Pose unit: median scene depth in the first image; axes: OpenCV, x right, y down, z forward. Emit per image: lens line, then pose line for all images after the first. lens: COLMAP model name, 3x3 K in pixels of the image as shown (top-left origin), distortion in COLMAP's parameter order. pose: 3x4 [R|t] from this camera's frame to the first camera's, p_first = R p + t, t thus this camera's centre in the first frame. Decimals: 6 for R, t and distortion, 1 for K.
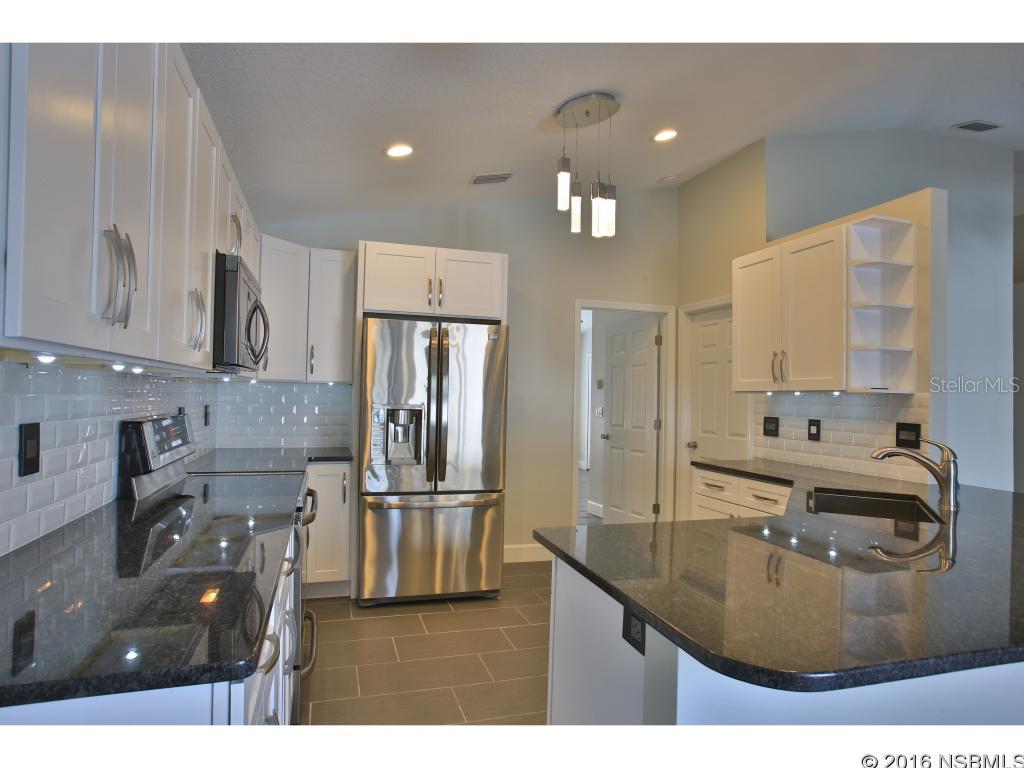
lens RADIAL K [[595.9, 0, 505.7], [0, 595.9, 390.8], [0, 0, 1]] dist [-0.009082, -0.001571]
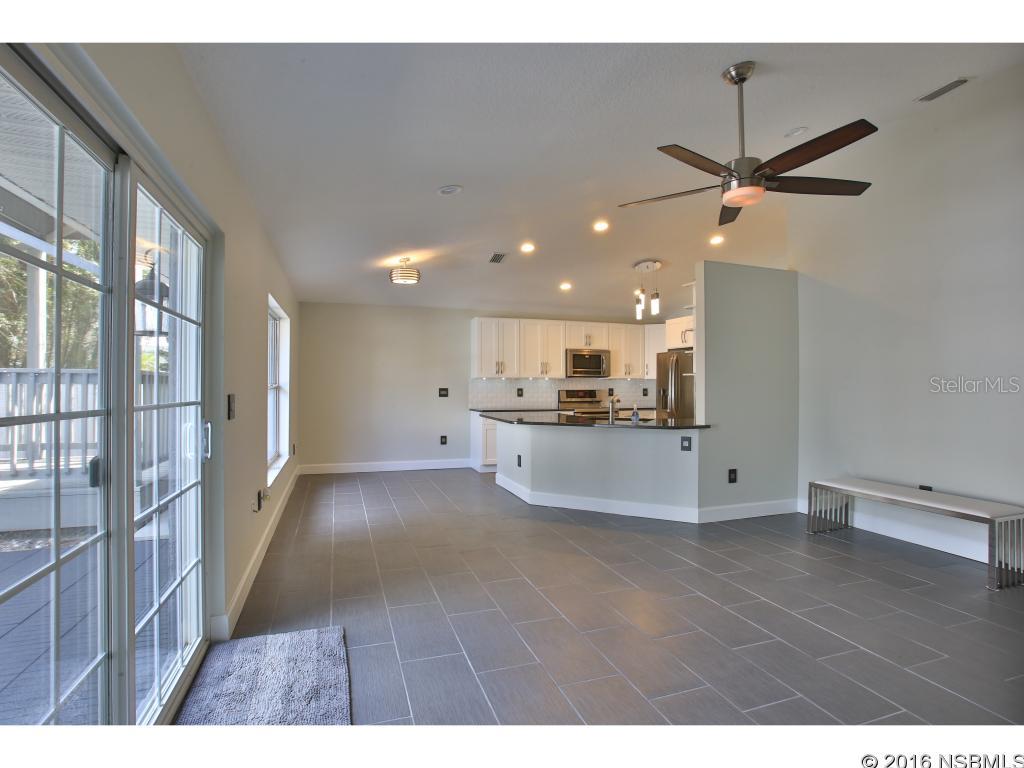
lens RADIAL K [[529.5, 0, 530.1], [0, 529.5, 387.6], [0, 0, 1]] dist [-0.056783, -0.000616]
pose [[0.058320, -0.000204, -0.998298, 2.240392], [0.004133, 0.999991, 0.000037, 0.023247], [0.998289, -0.004128, 0.058321, 0.388114]]
